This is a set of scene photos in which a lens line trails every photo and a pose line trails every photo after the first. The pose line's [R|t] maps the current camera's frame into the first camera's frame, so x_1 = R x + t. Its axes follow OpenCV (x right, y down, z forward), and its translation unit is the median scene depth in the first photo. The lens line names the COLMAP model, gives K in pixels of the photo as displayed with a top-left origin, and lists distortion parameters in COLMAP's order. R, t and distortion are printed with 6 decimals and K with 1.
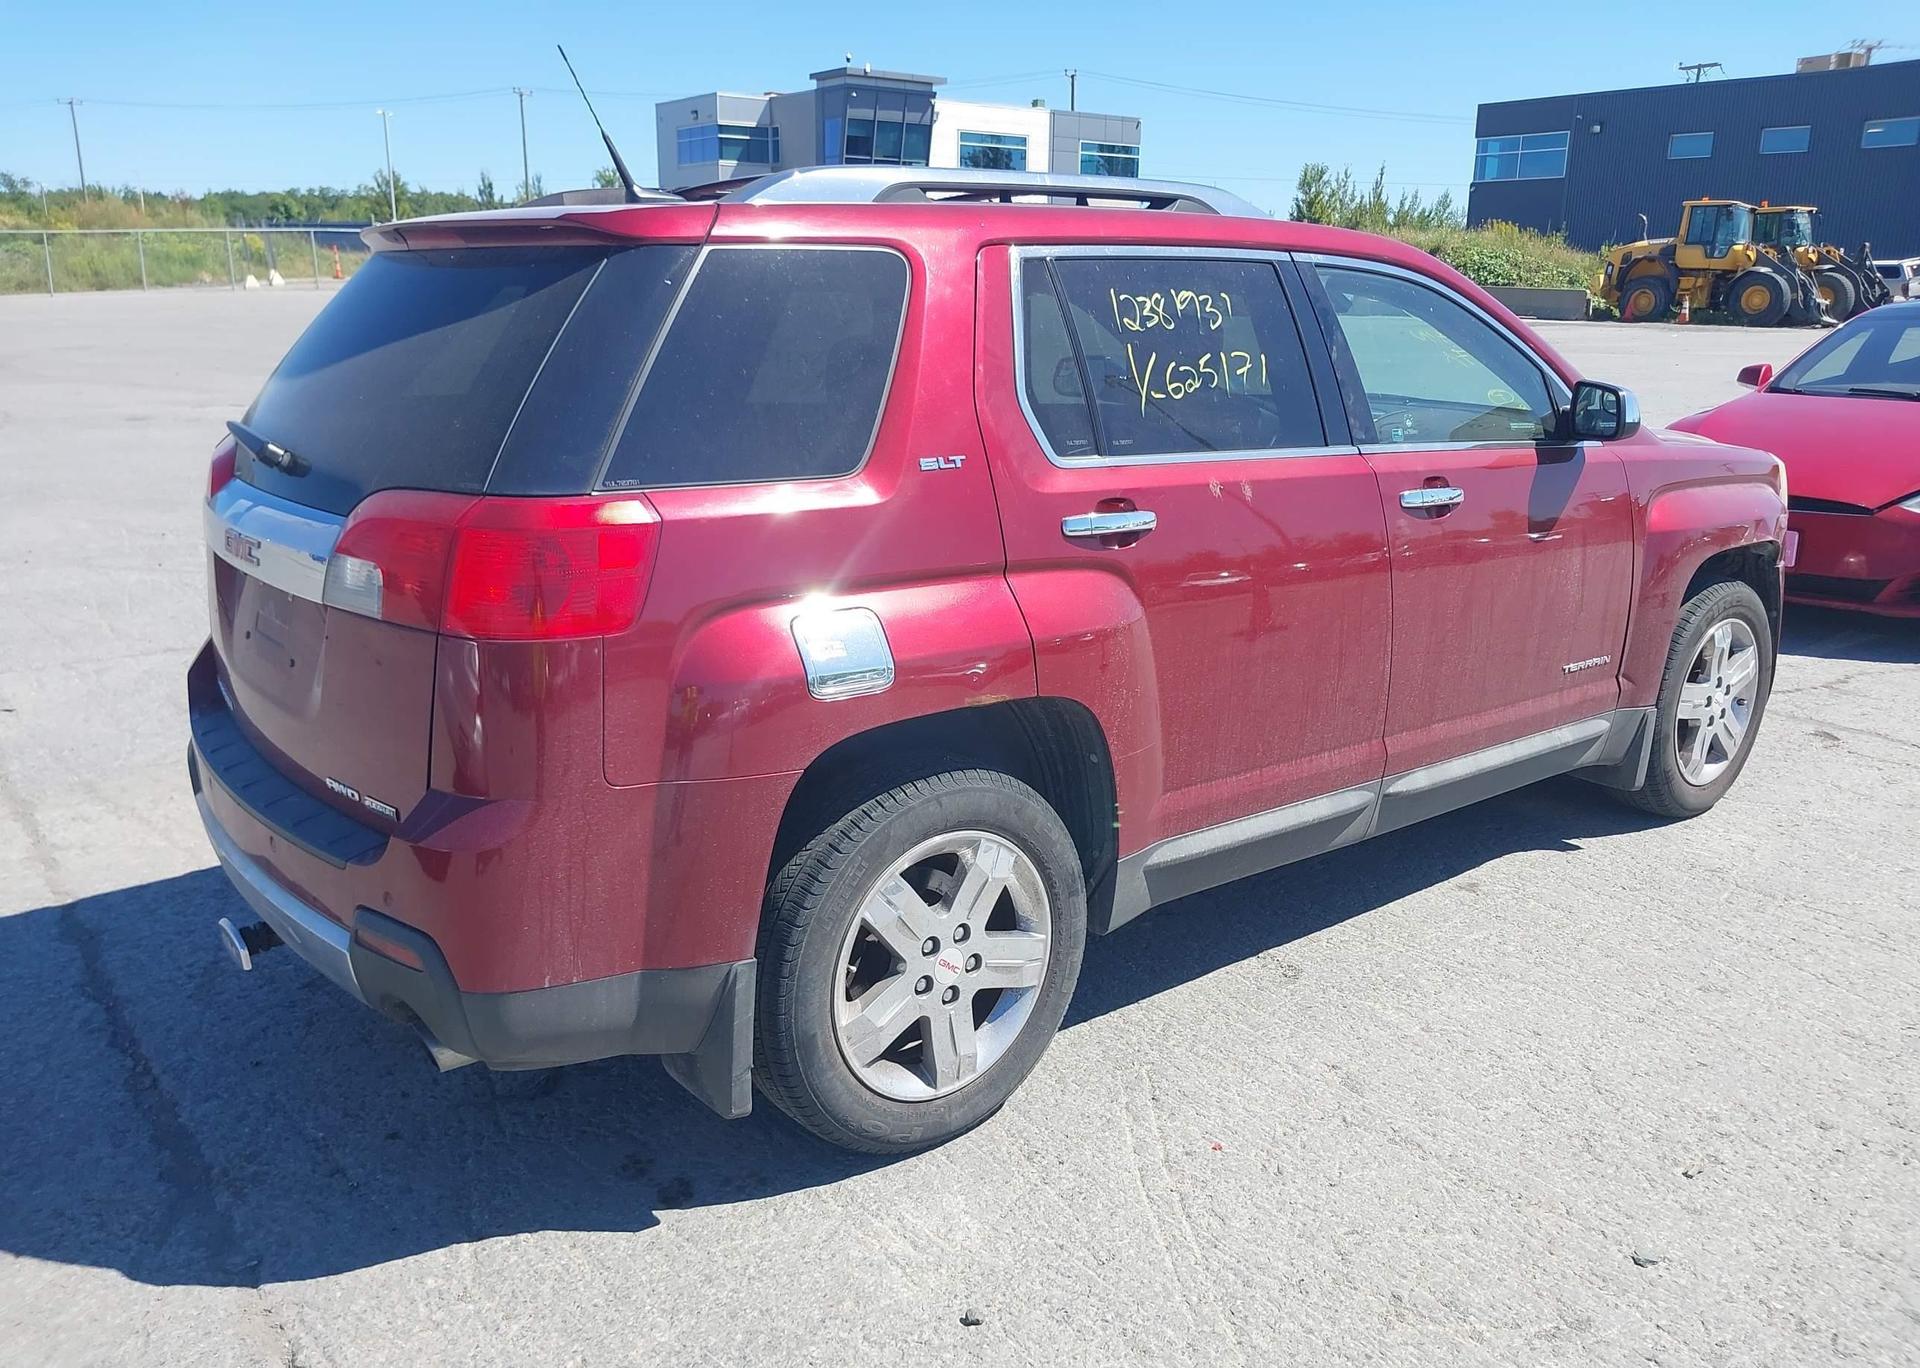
lens RADIAL K [[1524.9, 0, 936.3], [0, 1524.9, 735.7], [0, 0, 1]] dist [0.025397, -0.032867]
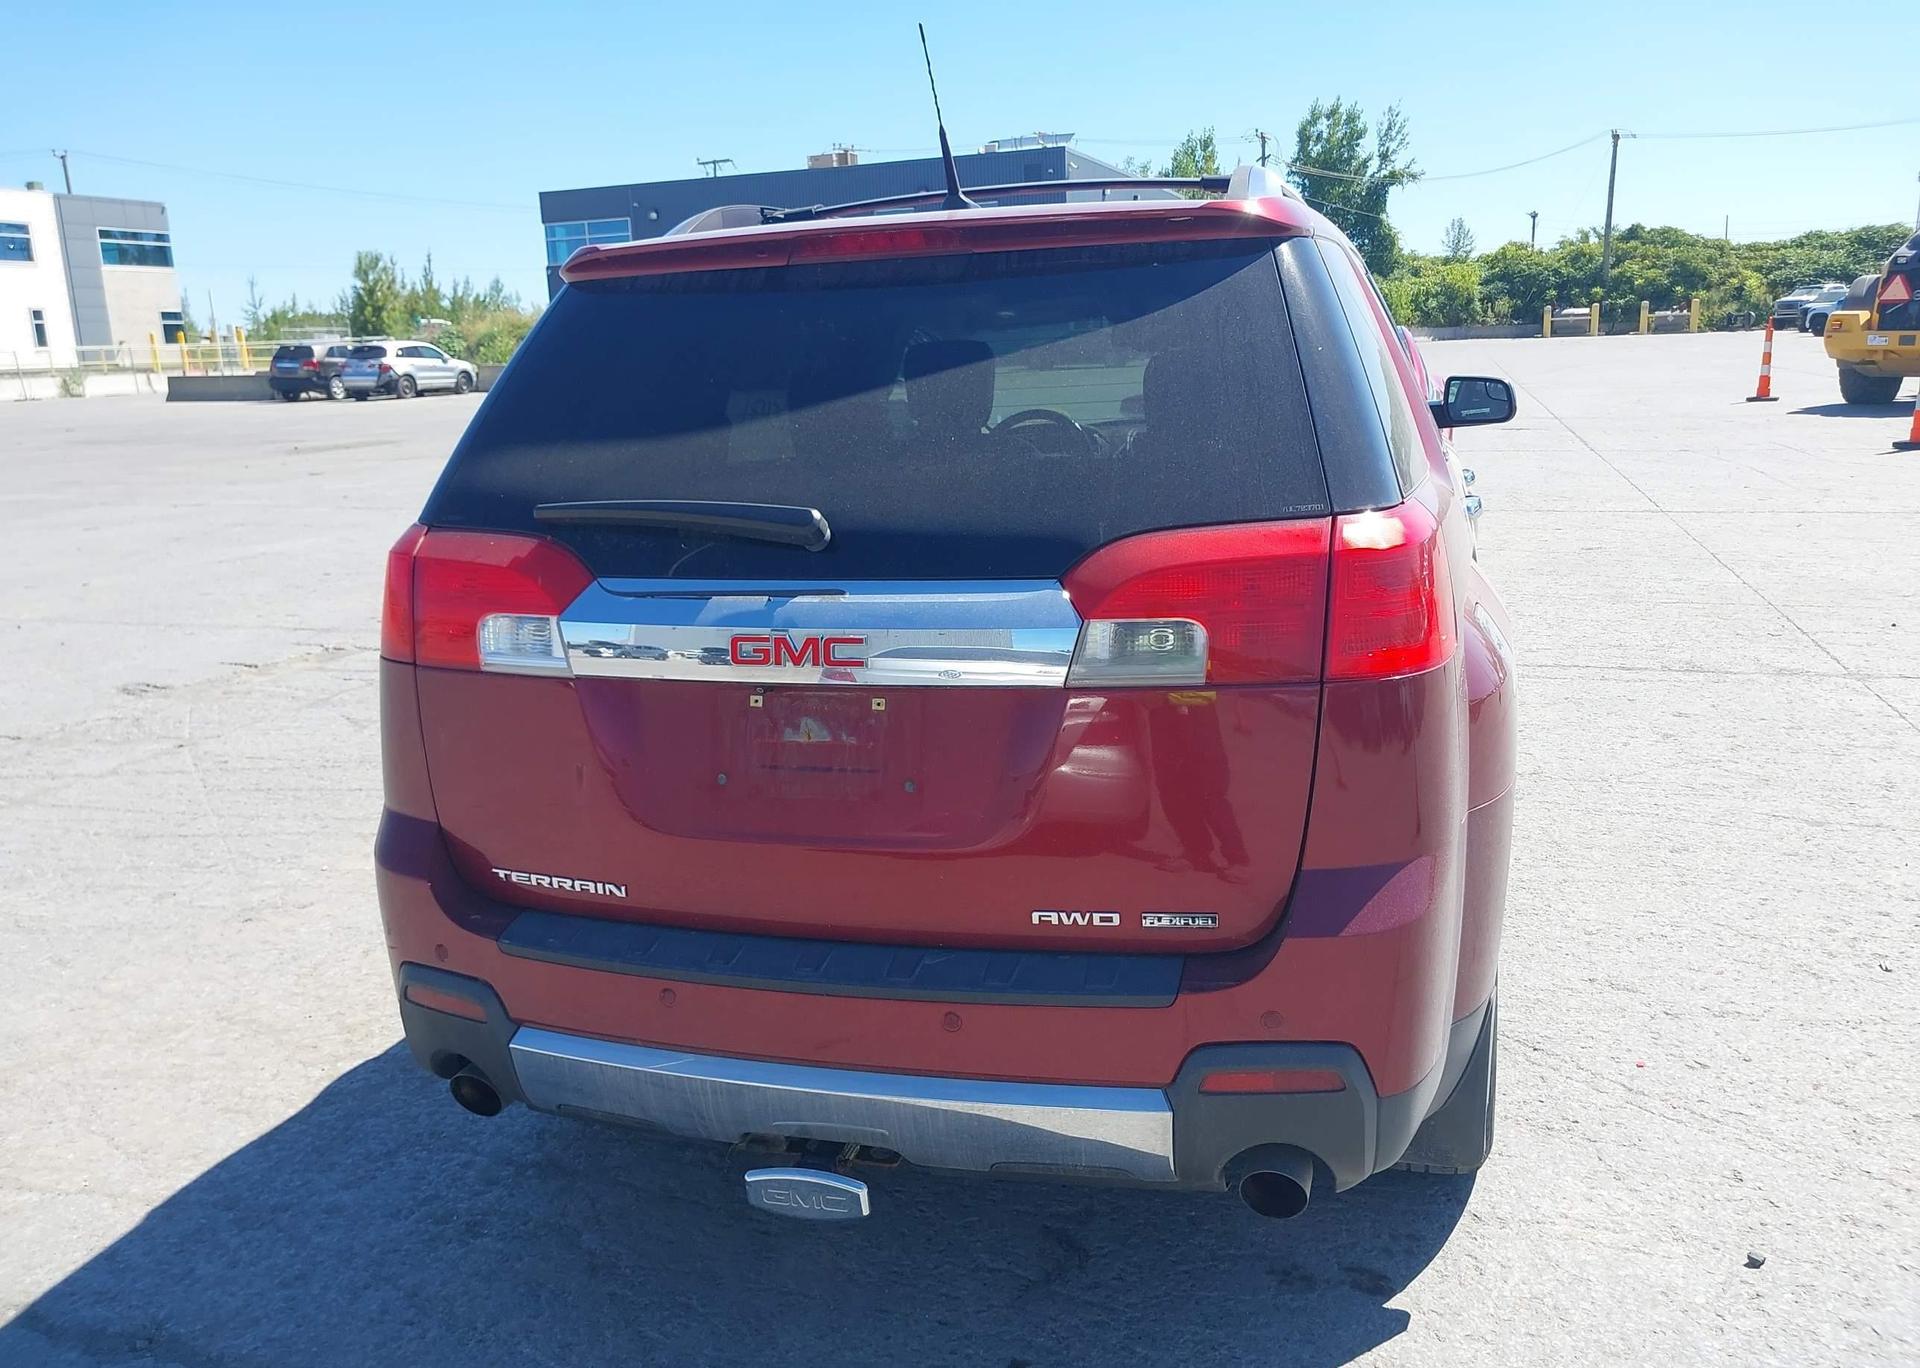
lens RADIAL K [[1524.9, 0, 965.4], [0, 1524.9, 706.6], [0, 0, 1]] dist [0.025397, -0.032867]
pose [[0.816007, -0.174812, 0.550975, -0.682890], [0.213045, 0.977027, -0.005536, -0.057297], [-0.537349, 0.121900, 0.834504, 0.311447]]
